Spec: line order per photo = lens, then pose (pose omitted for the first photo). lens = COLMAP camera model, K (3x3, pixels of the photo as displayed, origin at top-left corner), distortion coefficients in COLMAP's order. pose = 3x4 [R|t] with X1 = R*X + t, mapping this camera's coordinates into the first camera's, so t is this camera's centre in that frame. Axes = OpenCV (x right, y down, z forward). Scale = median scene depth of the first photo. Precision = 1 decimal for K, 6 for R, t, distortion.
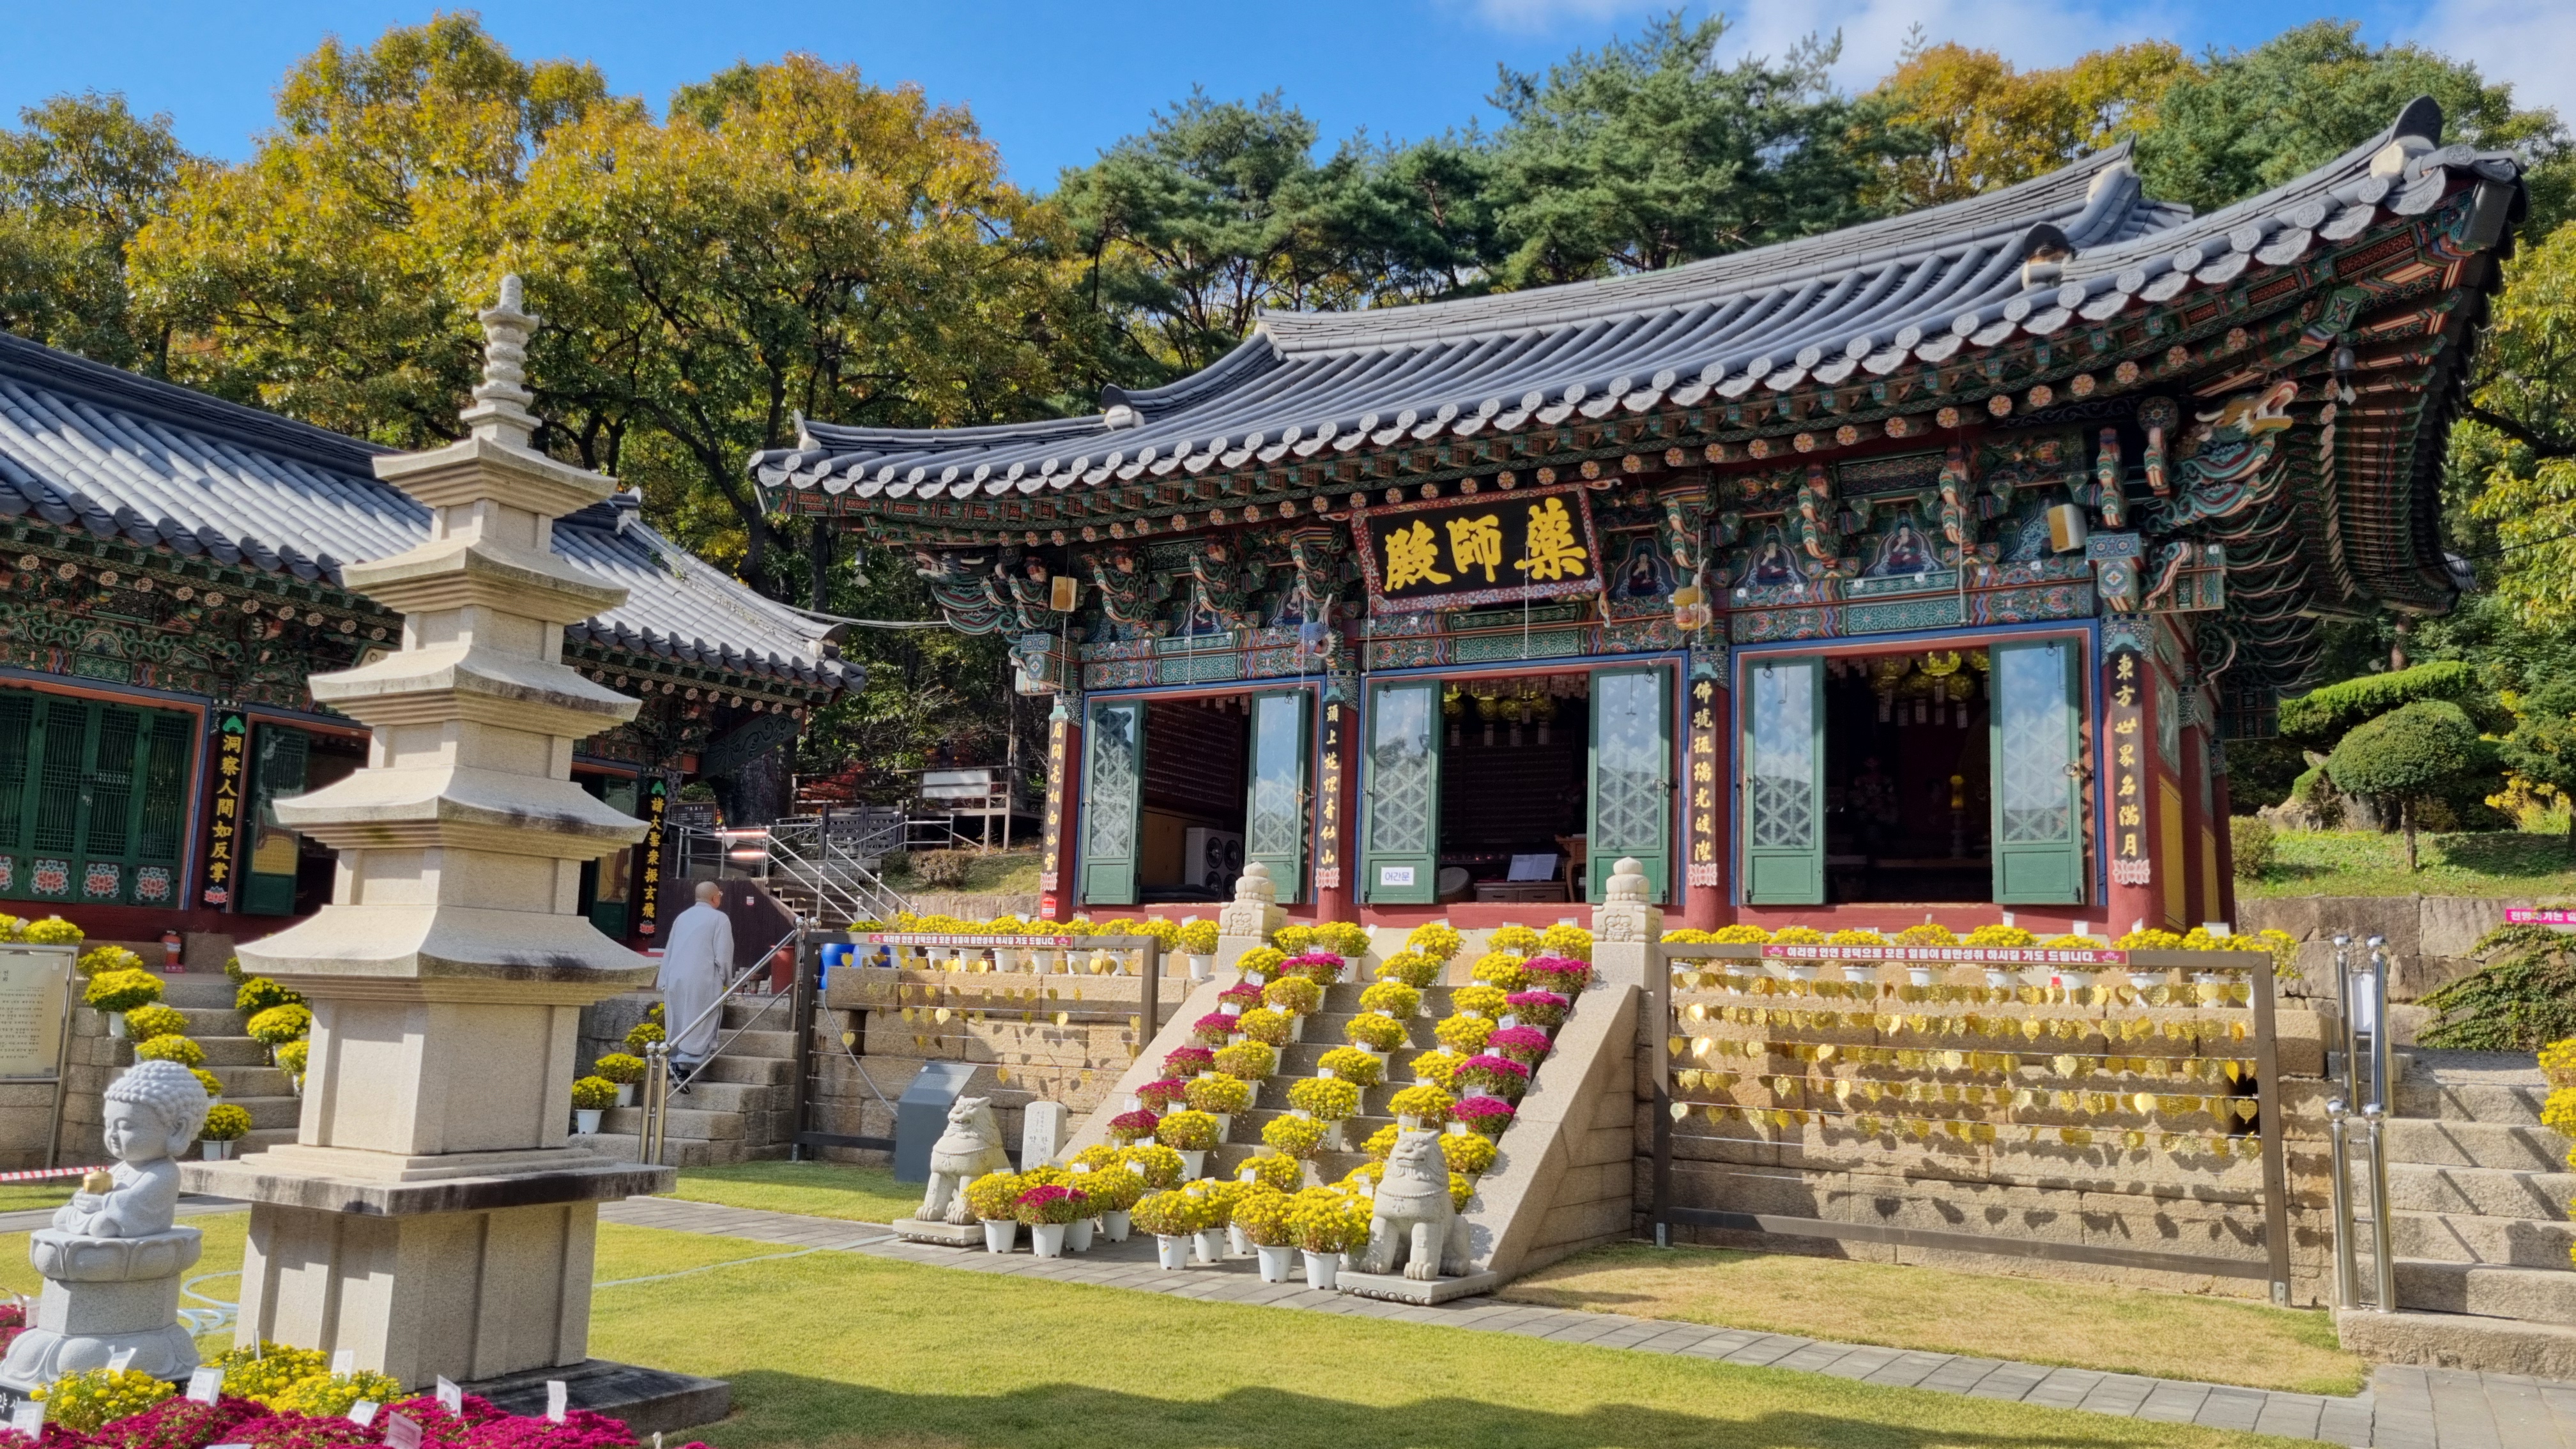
lens RADIAL K [[1954.9, 0, 1251.8], [0, 1954.9, 765.9], [0, 0, 1]] dist [0.054767, -0.031728]
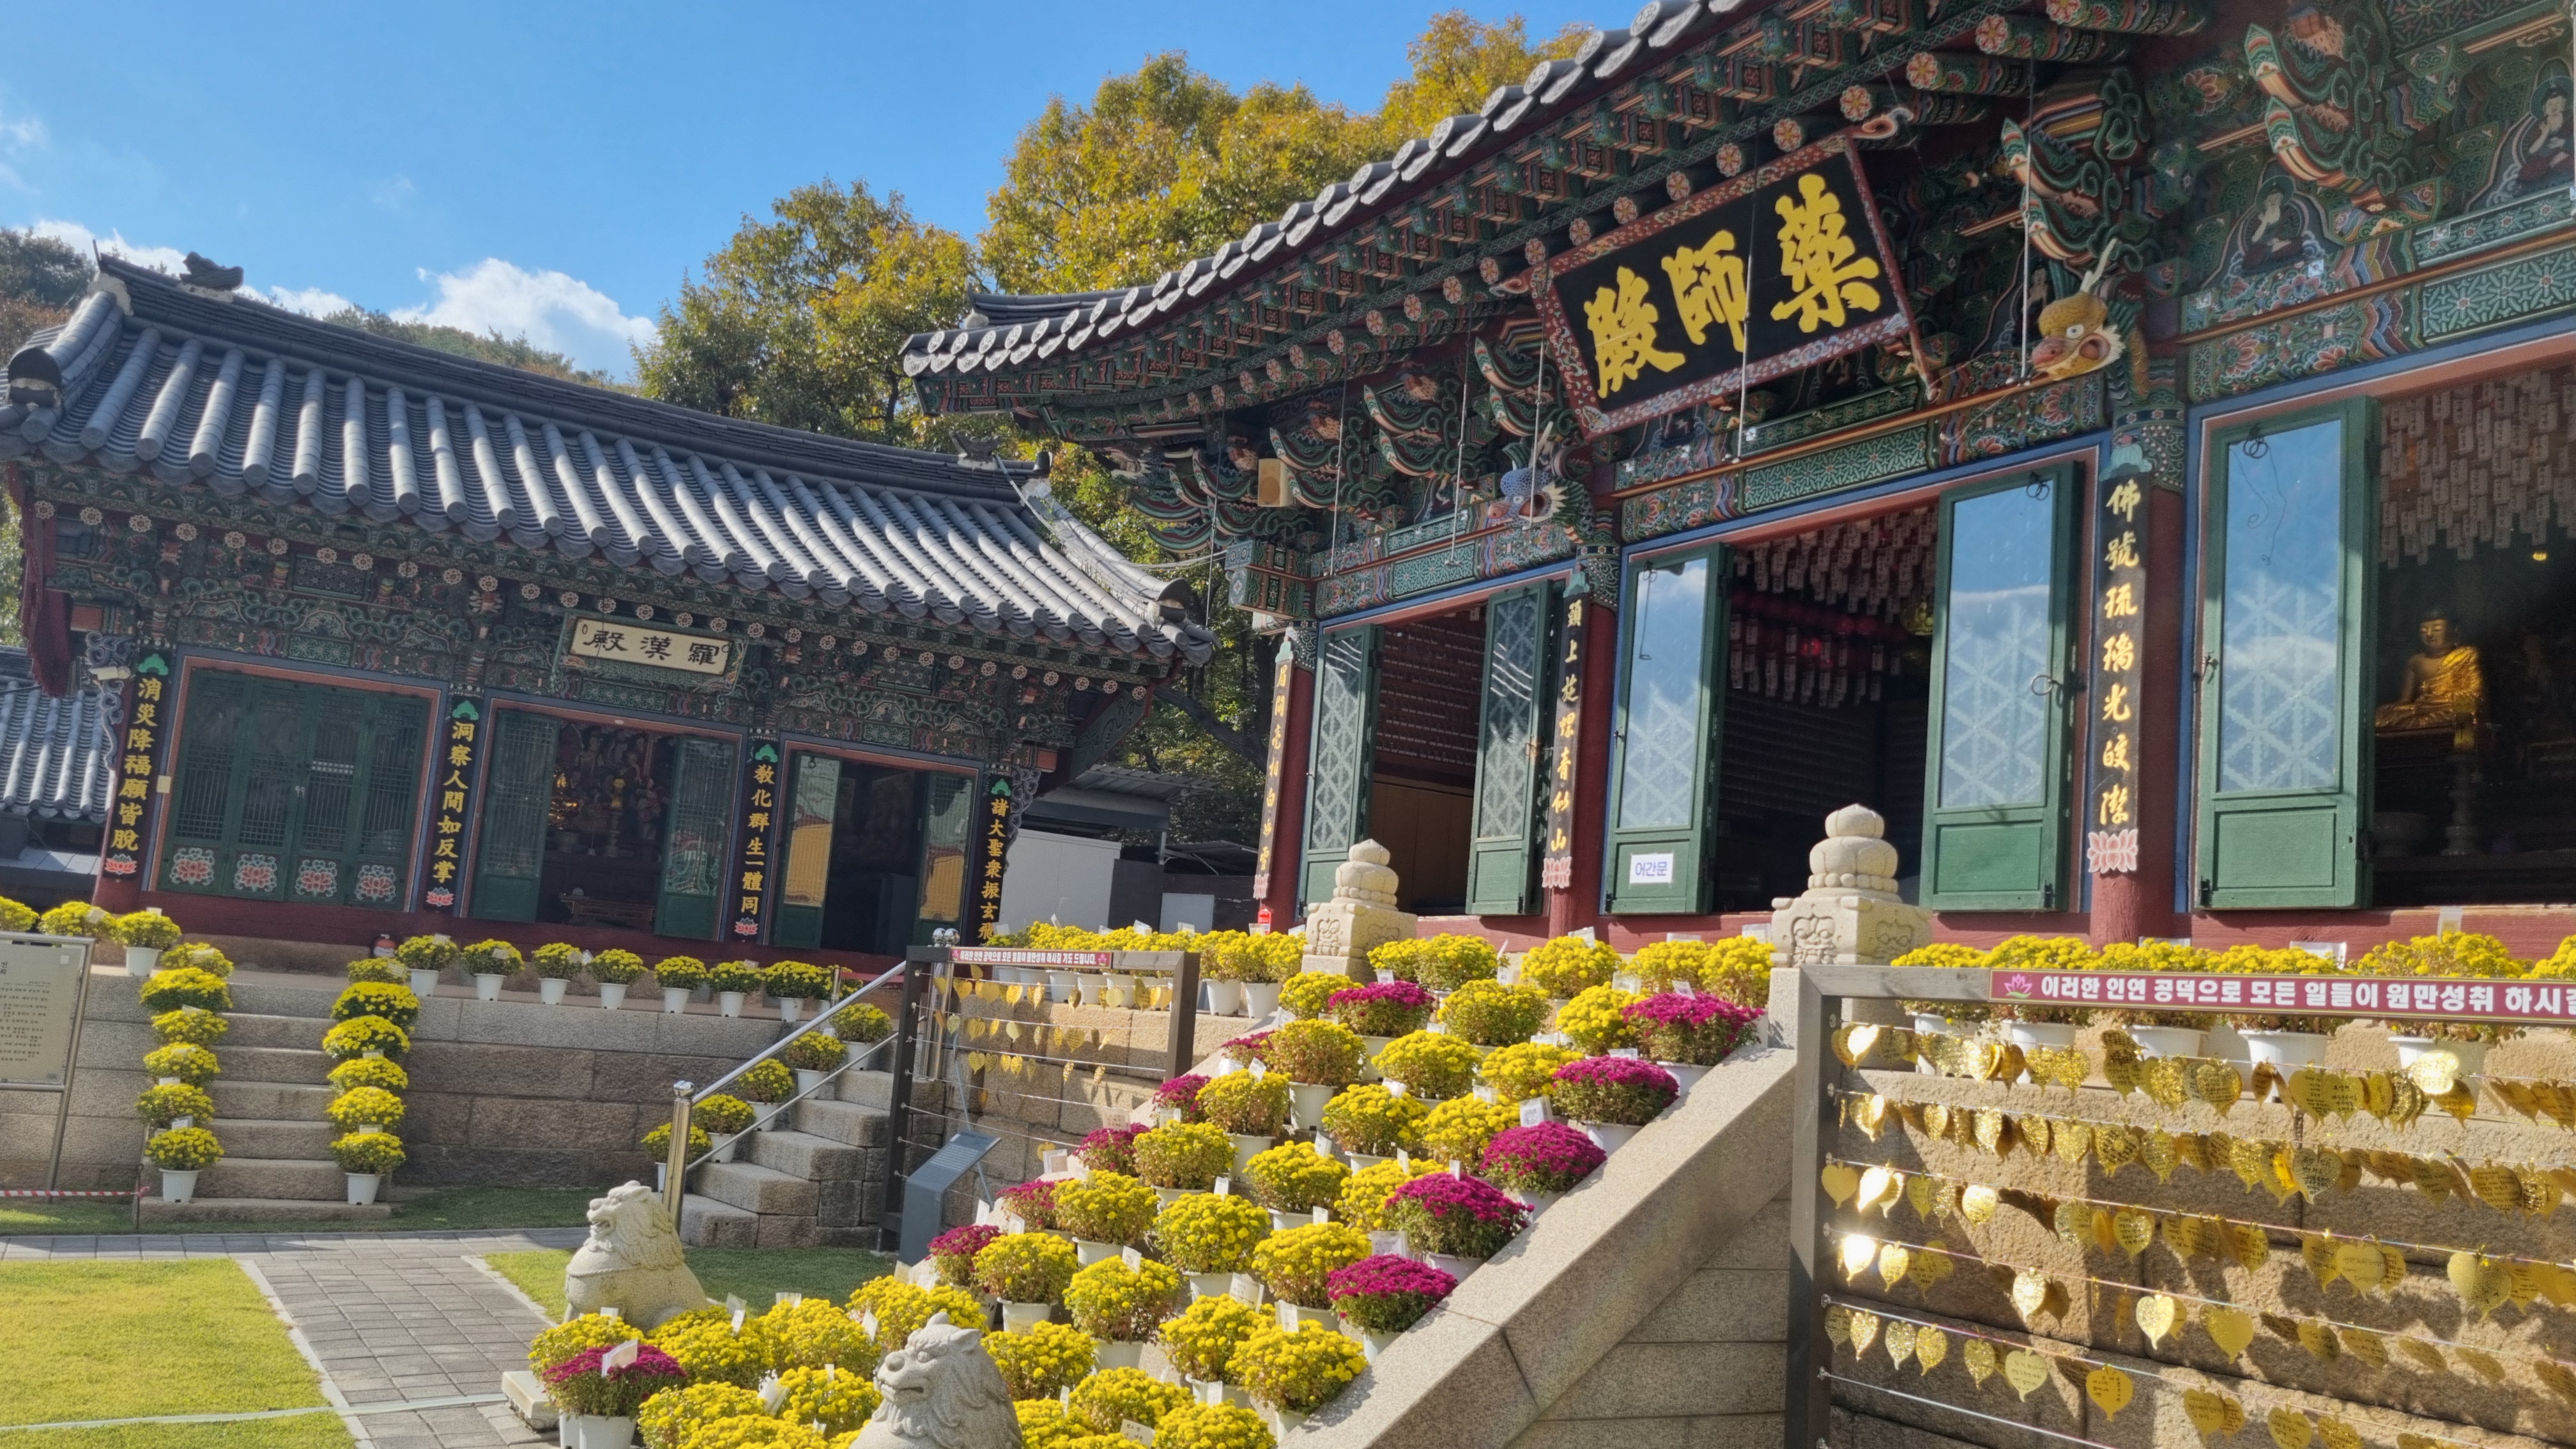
lens RADIAL K [[1954.9, 0, 1251.8], [0, 1954.9, 765.9], [0, 0, 1]] dist [0.054767, -0.031728]
pose [[0.882497, -0.026266, -0.469585, 0.263043], [0.009439, 0.999227, -0.038153, 0.048733], [0.470224, 0.029238, 0.882063, 0.423010]]
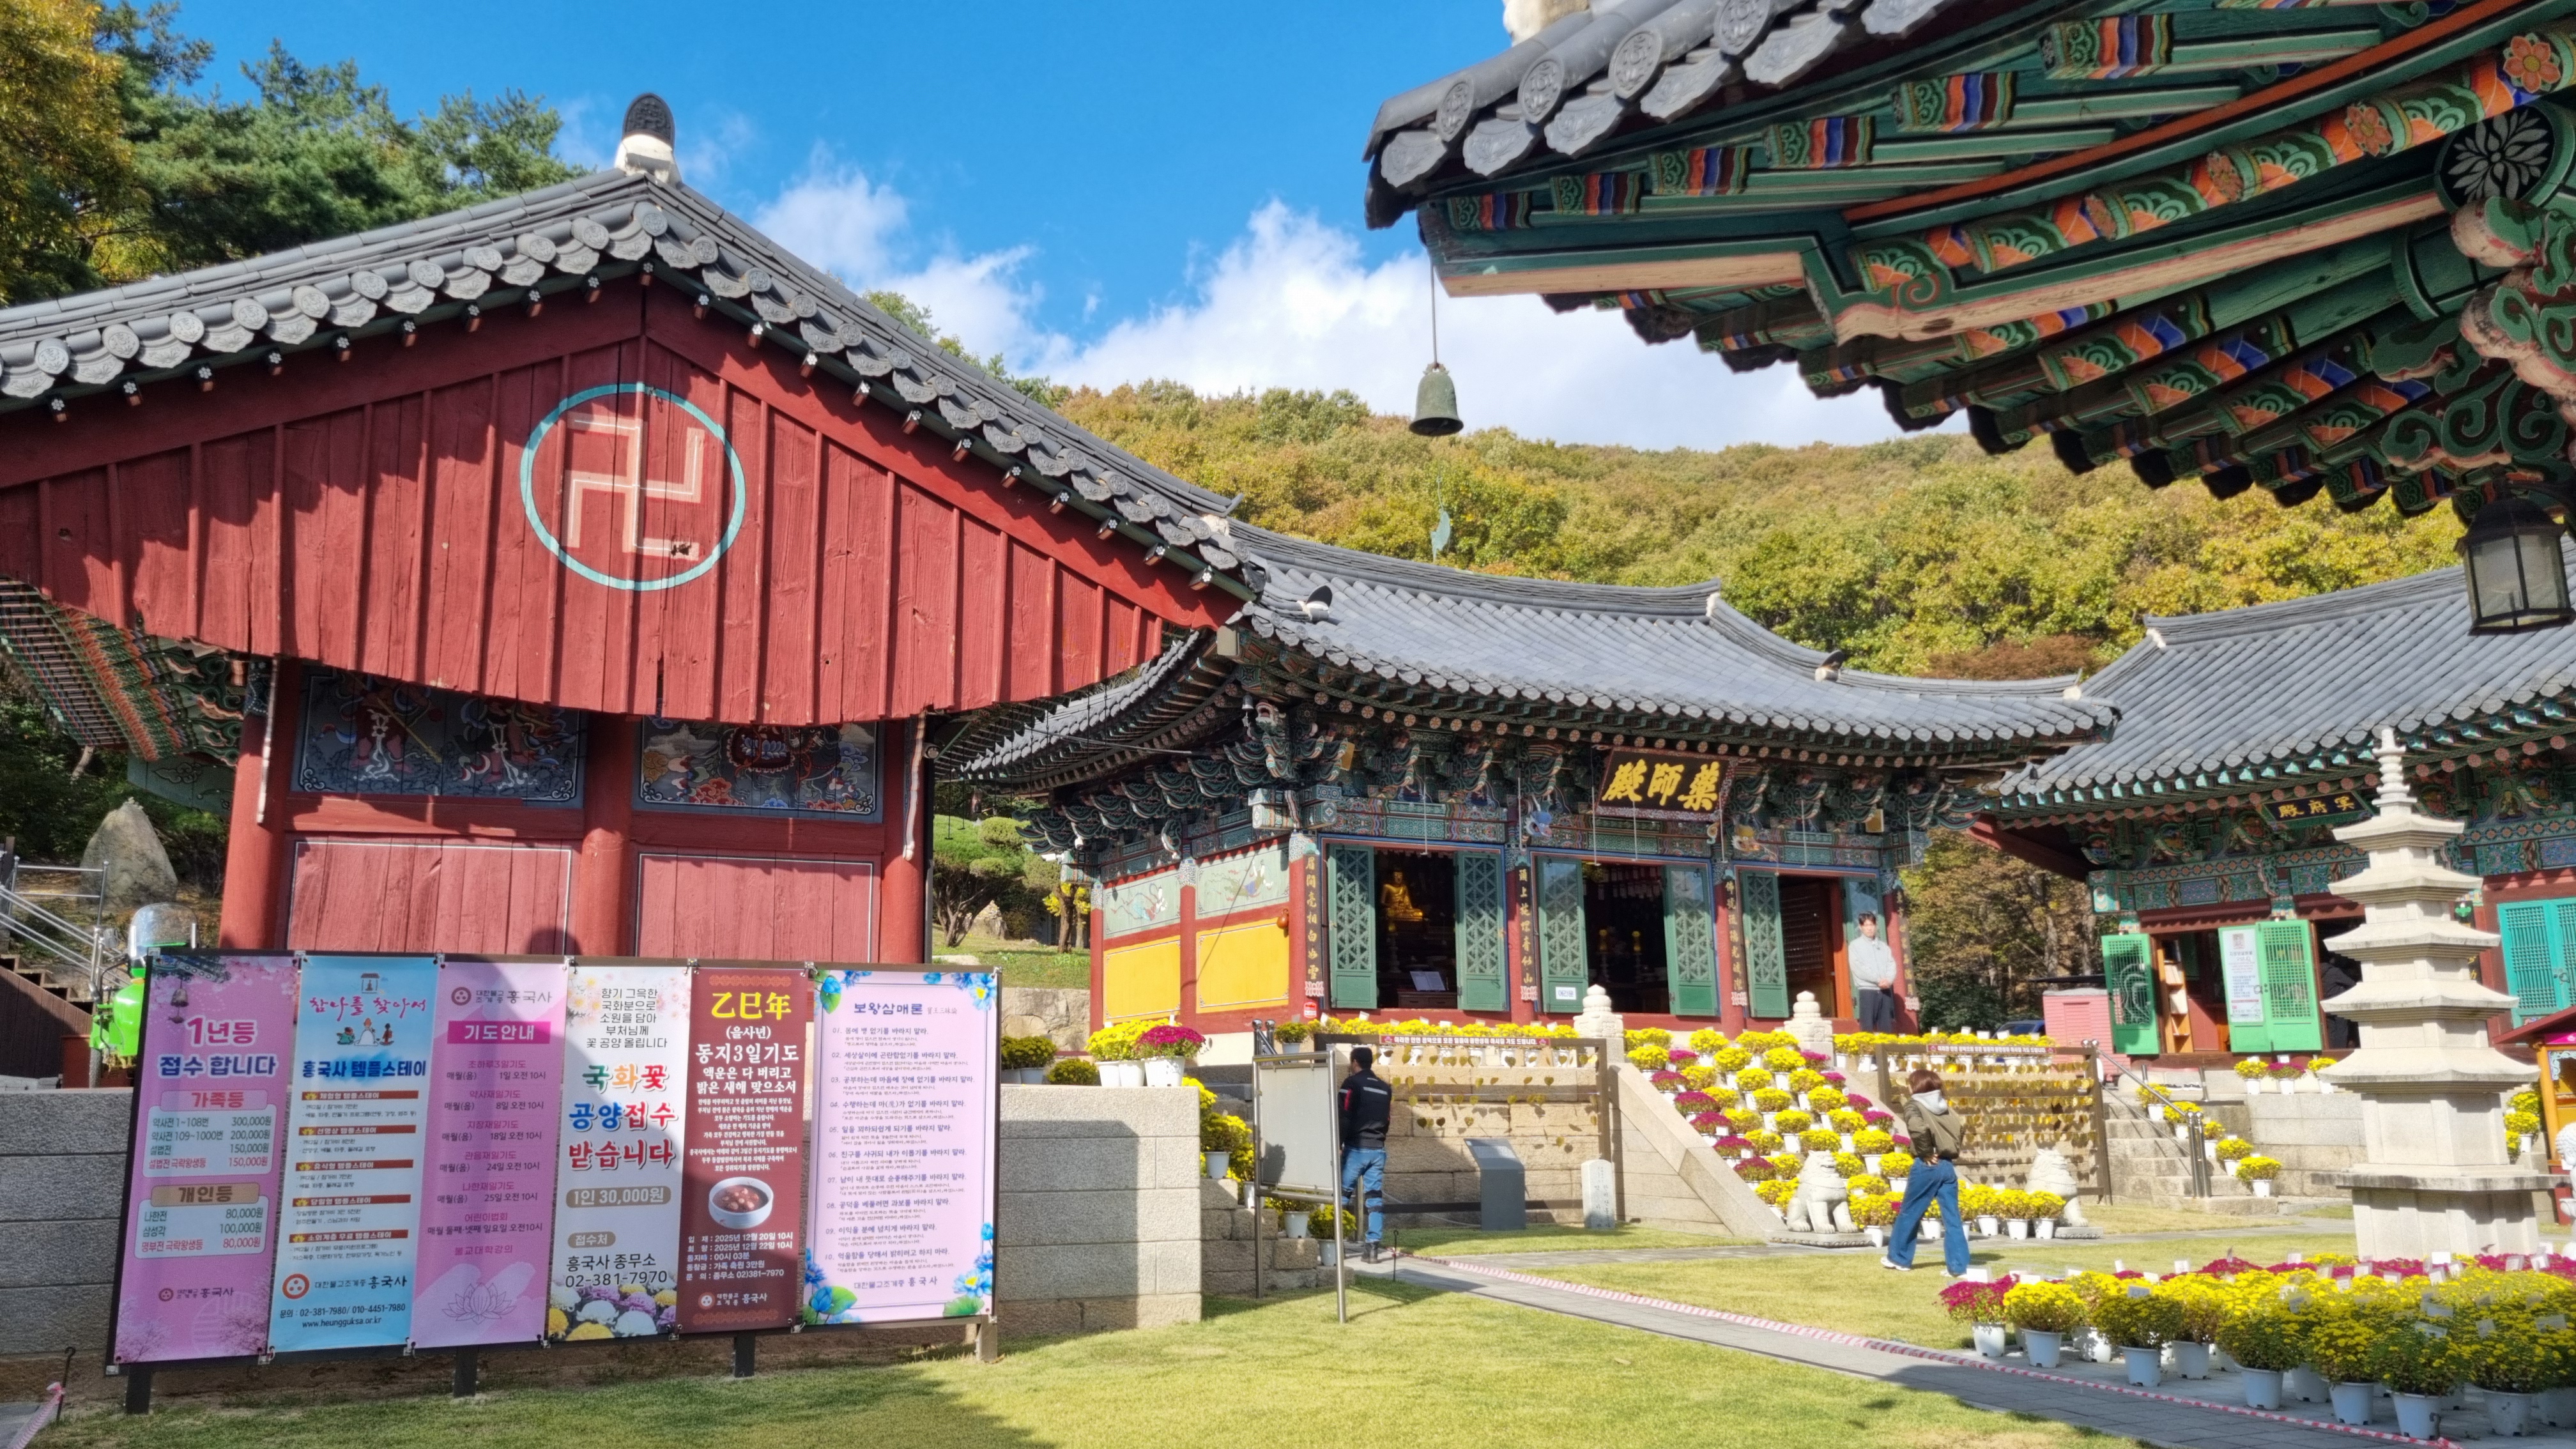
lens RADIAL K [[1954.9, 0, 1251.8], [0, 1954.9, 765.9], [0, 0, 1]] dist [0.054767, -0.031728]
pose [[0.542067, 0.116812, 0.832177, -1.338545], [-0.083474, 0.992879, -0.084996, 0.033165], [-0.836179, -0.023391, 0.547958, 0.423925]]
